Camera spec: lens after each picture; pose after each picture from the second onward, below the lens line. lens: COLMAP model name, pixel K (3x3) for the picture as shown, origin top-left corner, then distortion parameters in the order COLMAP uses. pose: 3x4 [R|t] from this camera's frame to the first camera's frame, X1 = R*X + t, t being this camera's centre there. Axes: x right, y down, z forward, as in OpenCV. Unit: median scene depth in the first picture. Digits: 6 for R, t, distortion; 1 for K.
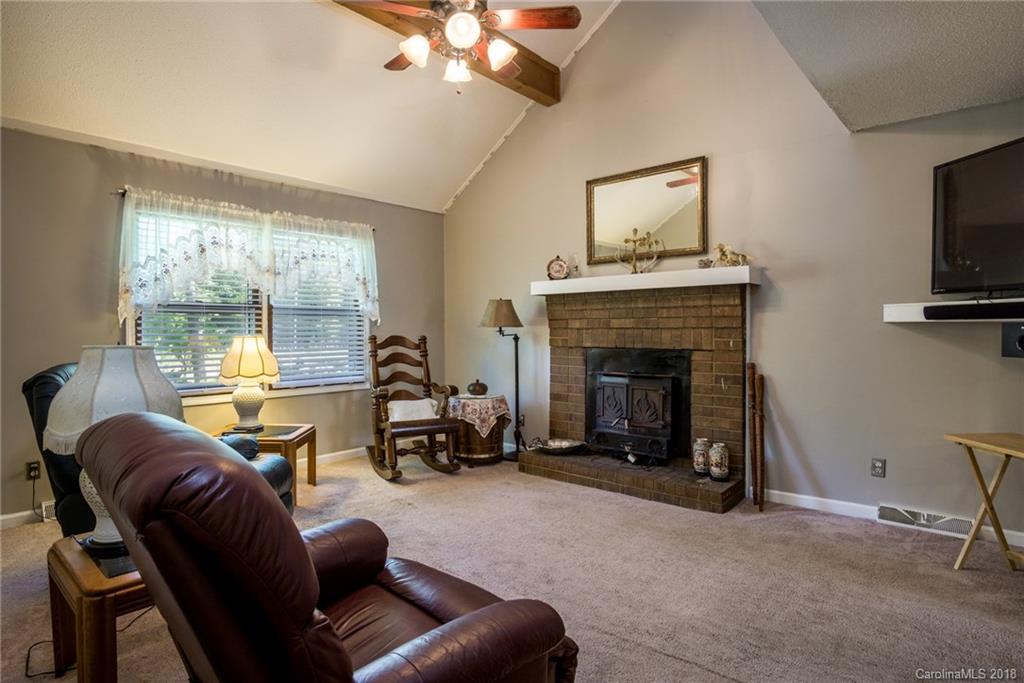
lens RADIAL K [[553.5, 0, 500.5], [0, 553.5, 329.2], [0, 0, 1]] dist [-0.024913, -0.001362]
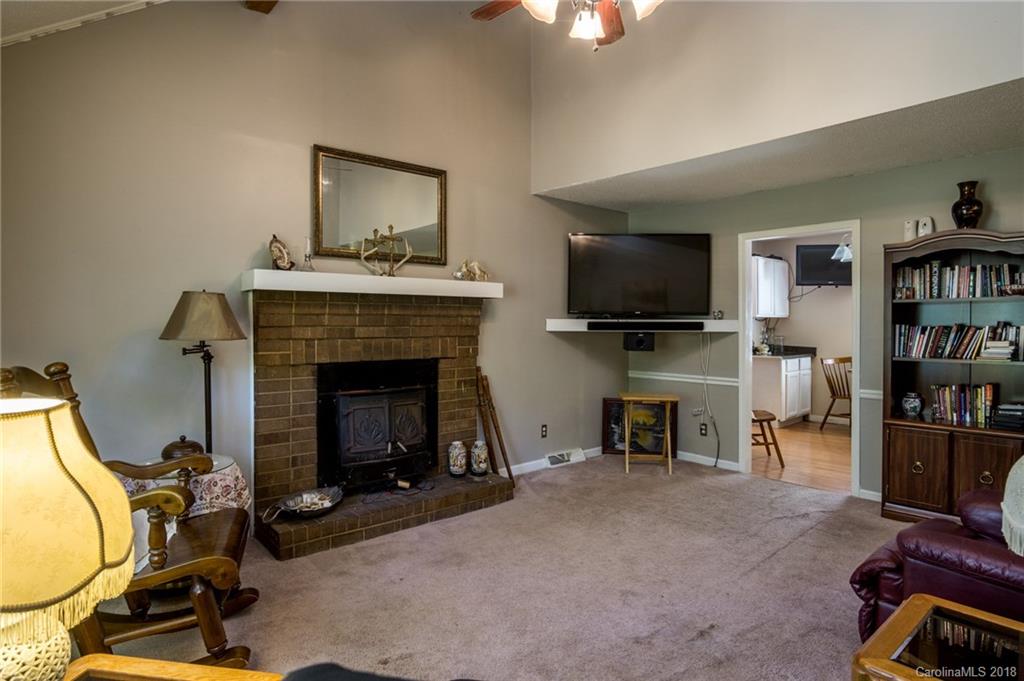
lens RADIAL K [[553.5, 0, 500.5], [0, 553.5, 328.2], [0, 0, 1]] dist [-0.024913, -0.001362]
pose [[0.153868, -0.006640, 0.988069, -0.624662], [-0.001878, 0.999974, 0.007012, -0.024426], [-0.988090, -0.002934, 0.153851, 0.716561]]
